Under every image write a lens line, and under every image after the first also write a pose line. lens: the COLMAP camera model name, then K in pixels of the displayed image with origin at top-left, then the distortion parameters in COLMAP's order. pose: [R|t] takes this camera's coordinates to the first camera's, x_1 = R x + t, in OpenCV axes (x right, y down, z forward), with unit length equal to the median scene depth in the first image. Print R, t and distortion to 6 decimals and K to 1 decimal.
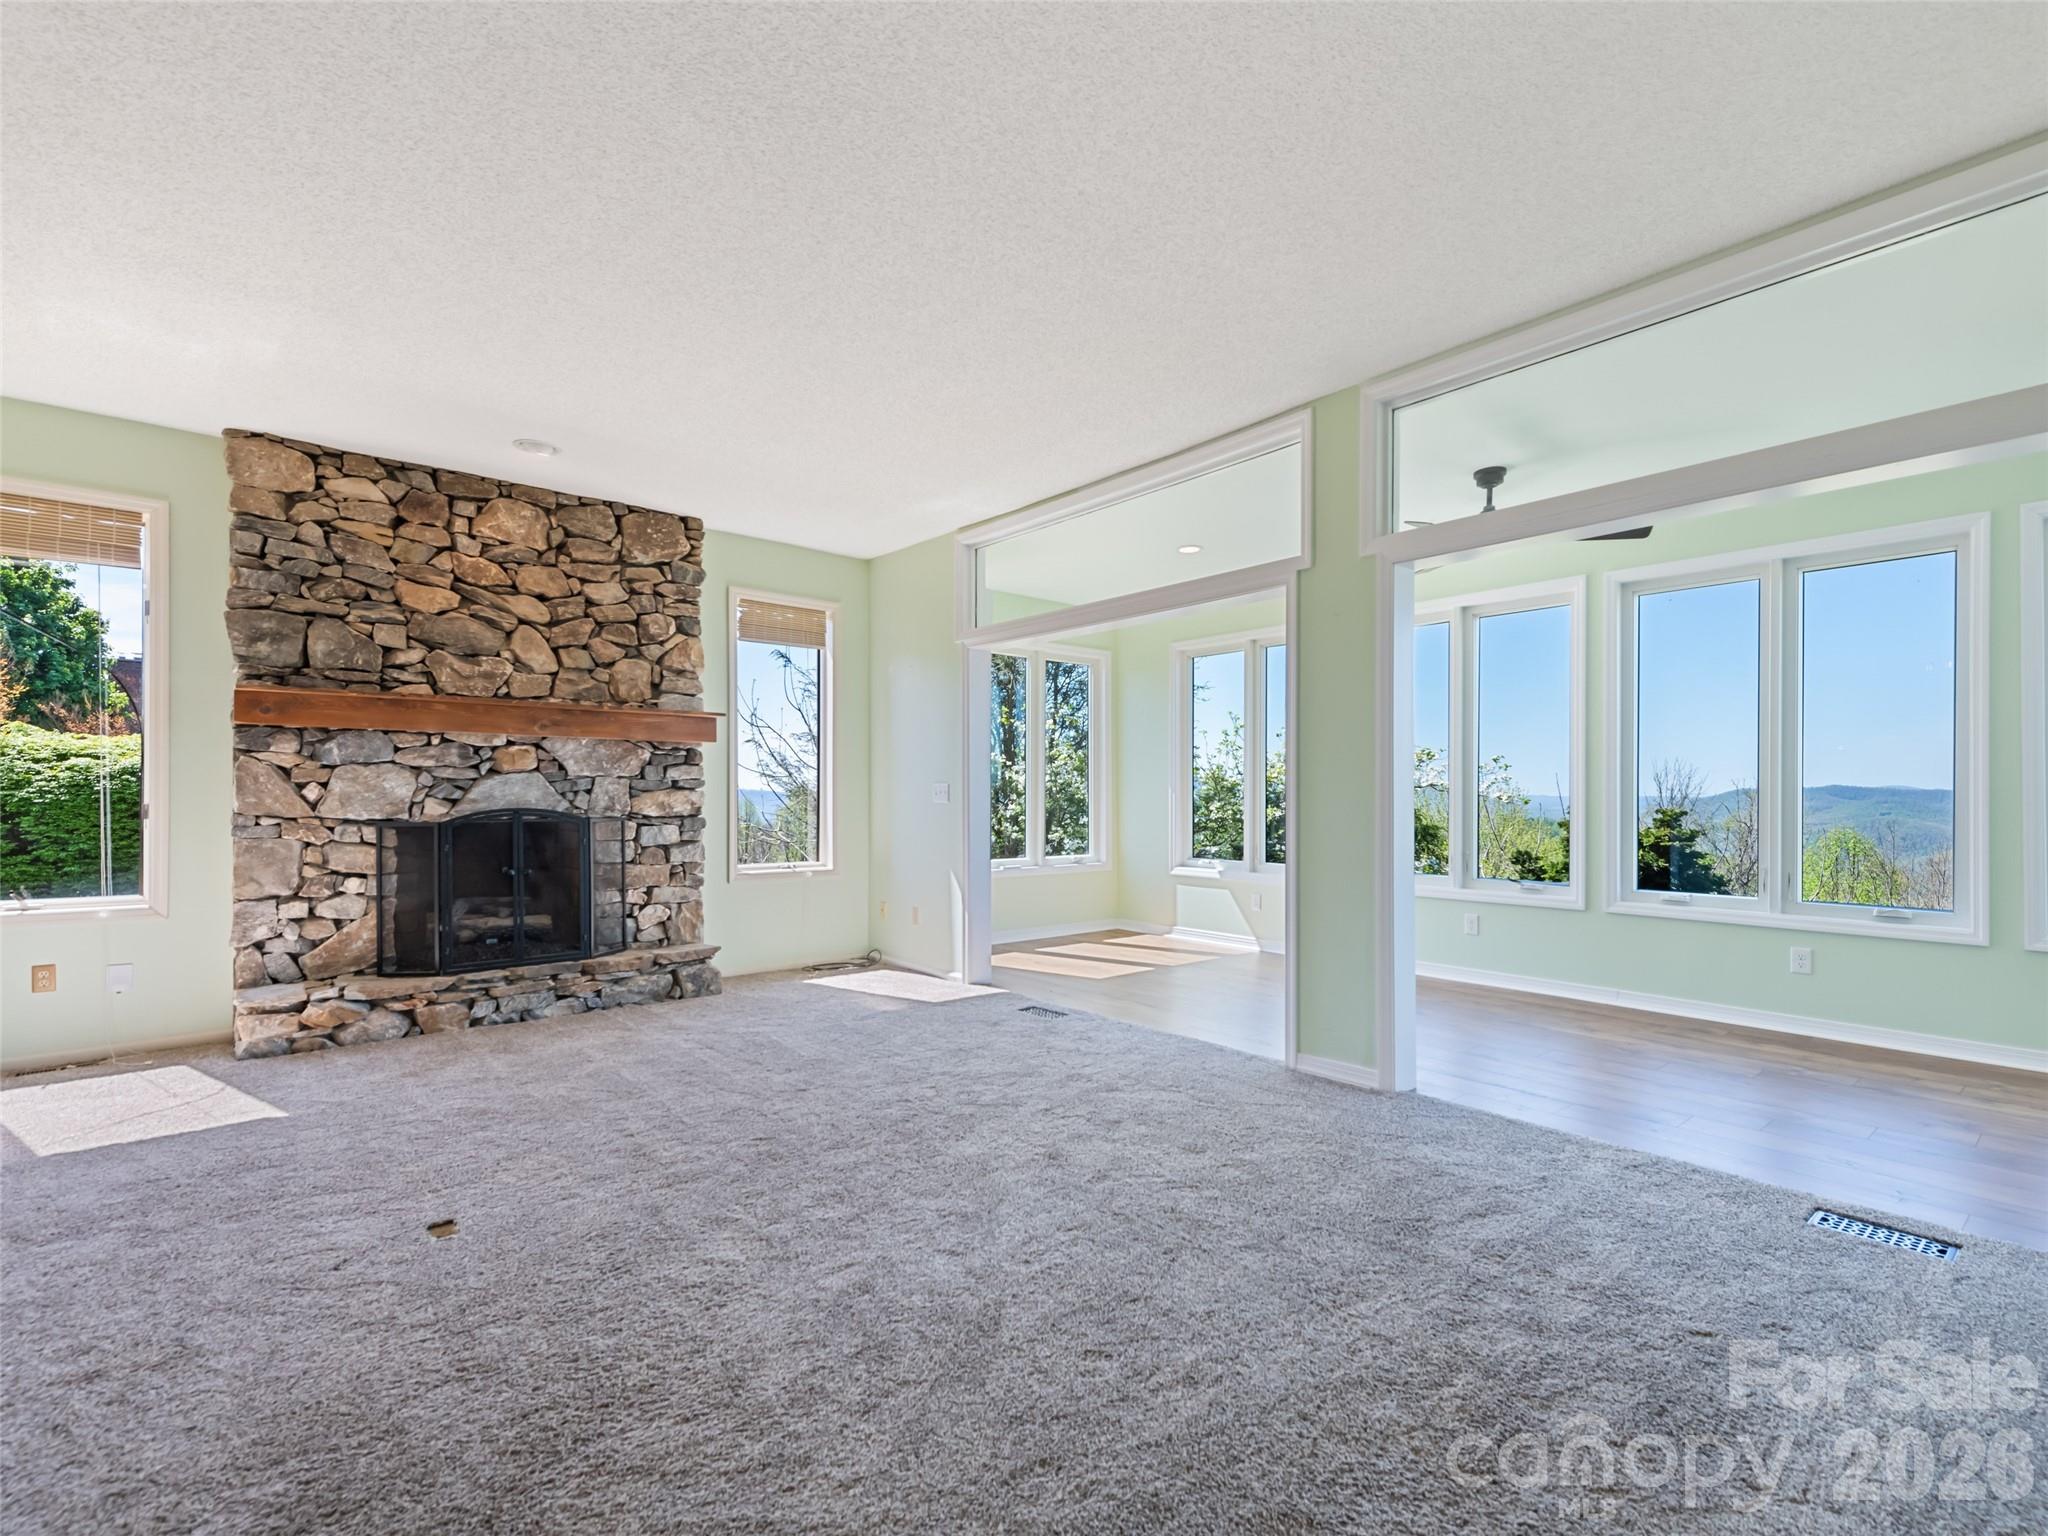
lens RADIAL K [[931.7, 0, 1024.0], [0, 931.7, 768.0], [0, 0, 1]] dist [0.003242, 0.000503]
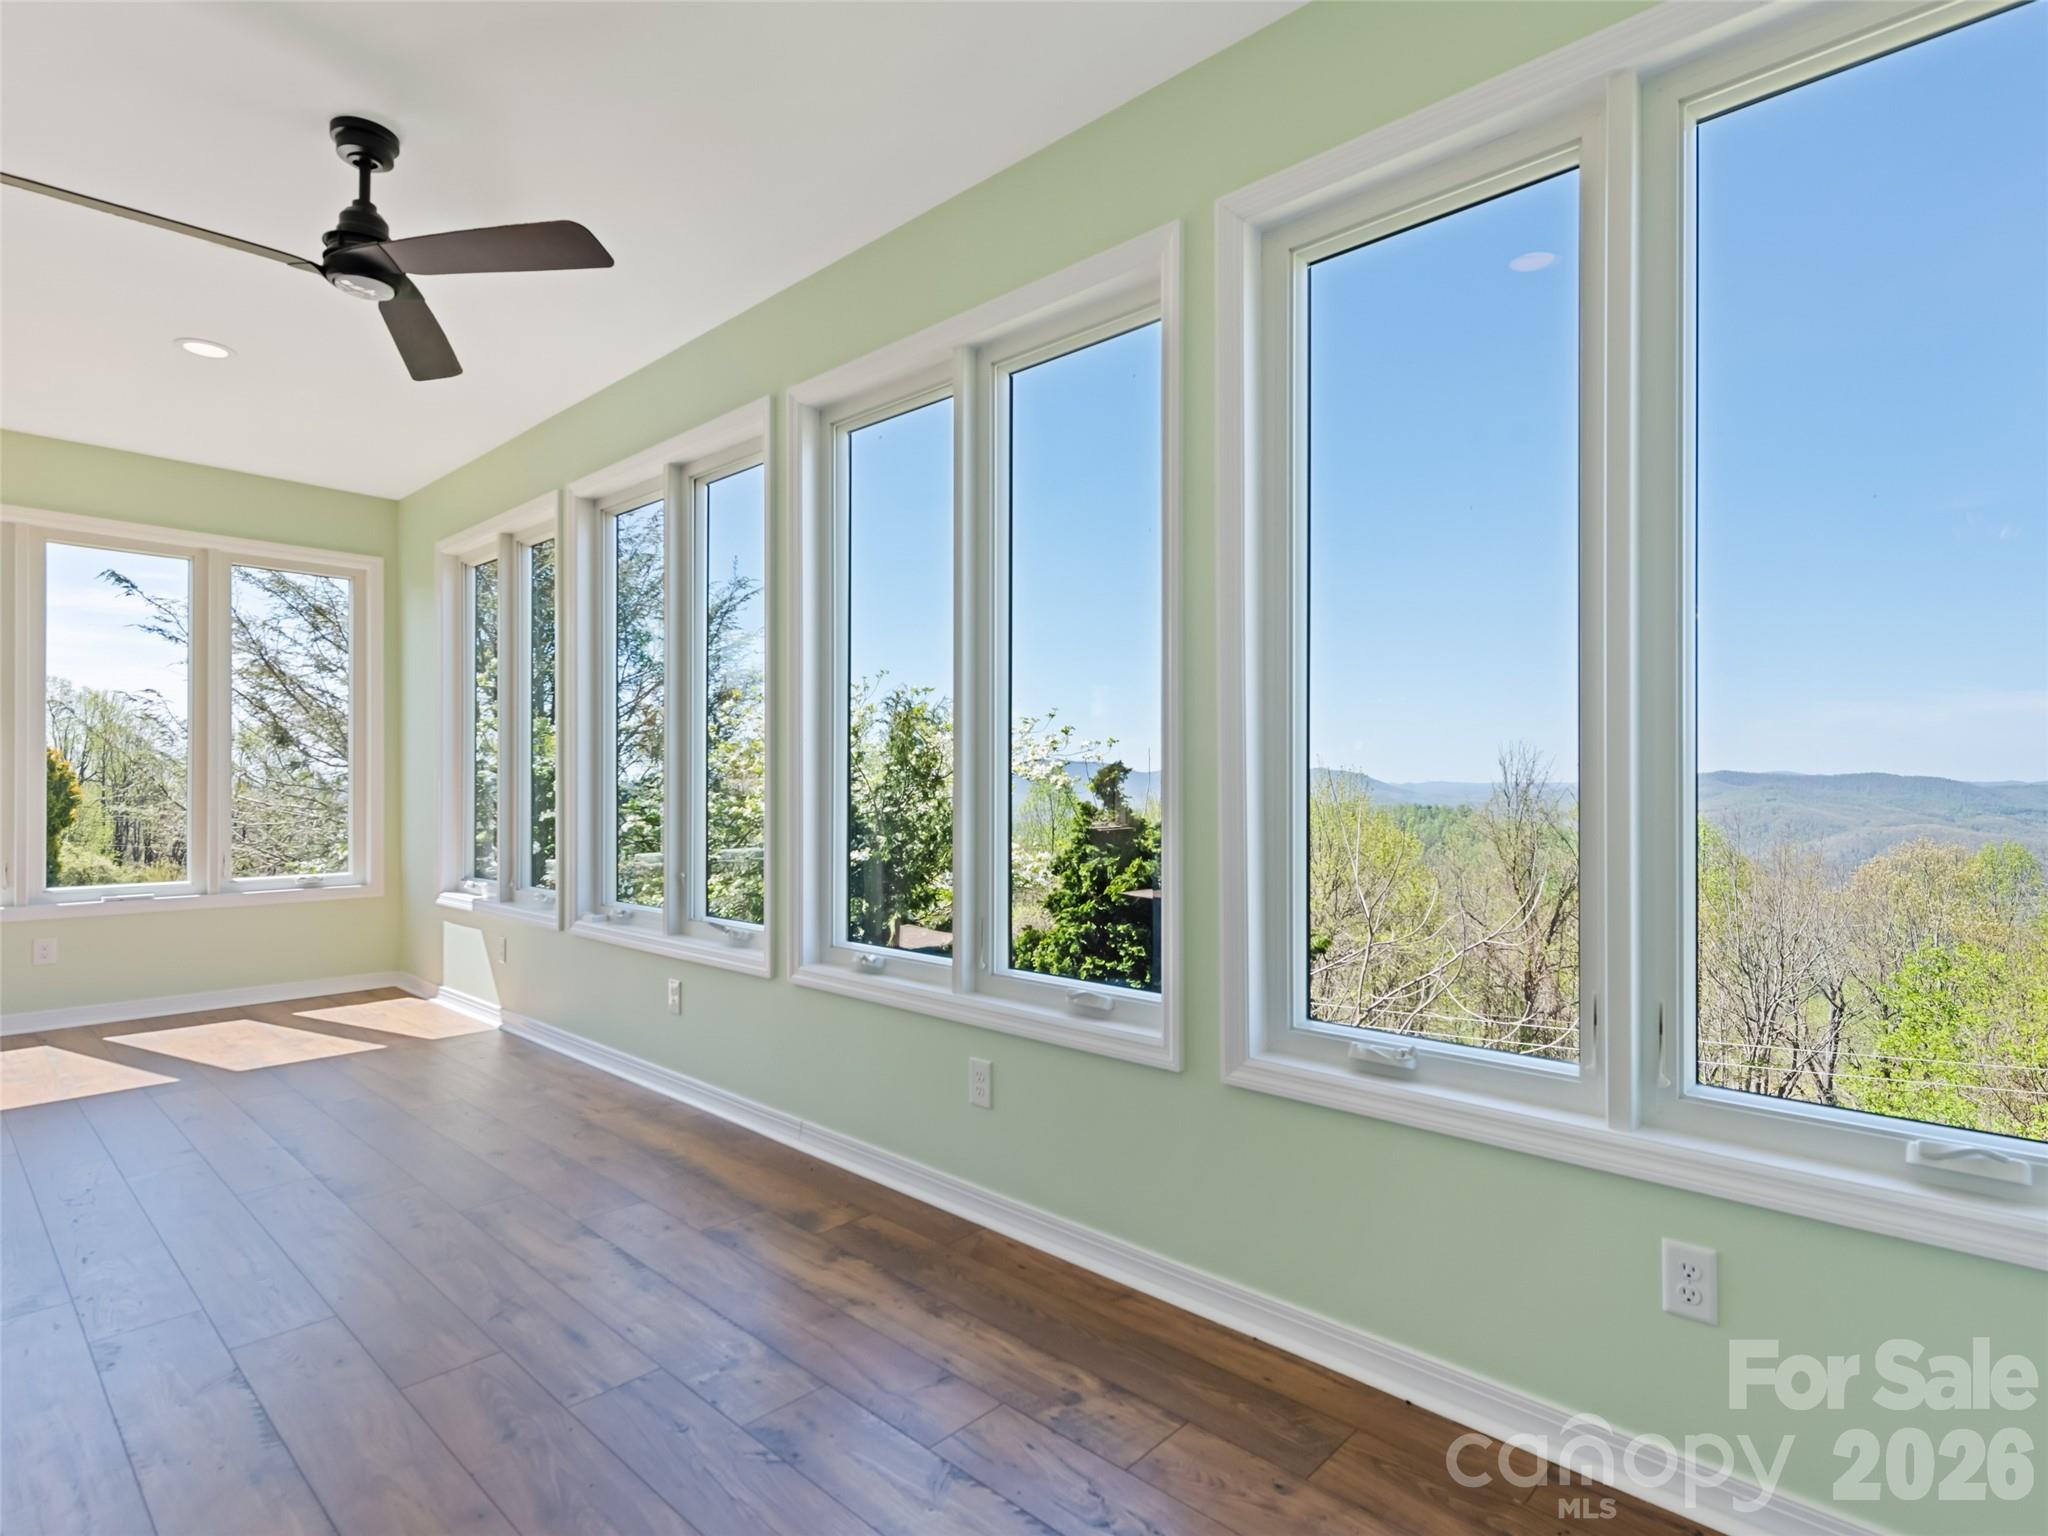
lens RADIAL K [[1052.3, 0, 1024.0], [0, 1052.3, 768.0], [0, 0, 1]] dist [-0.000421, 0.000026]
pose [[0.992265, 0.000986, 0.124134, 0.684526], [-0.002985, 0.999869, 0.015919, 0.010894], [-0.124102, -0.016166, 0.992138, 0.343355]]
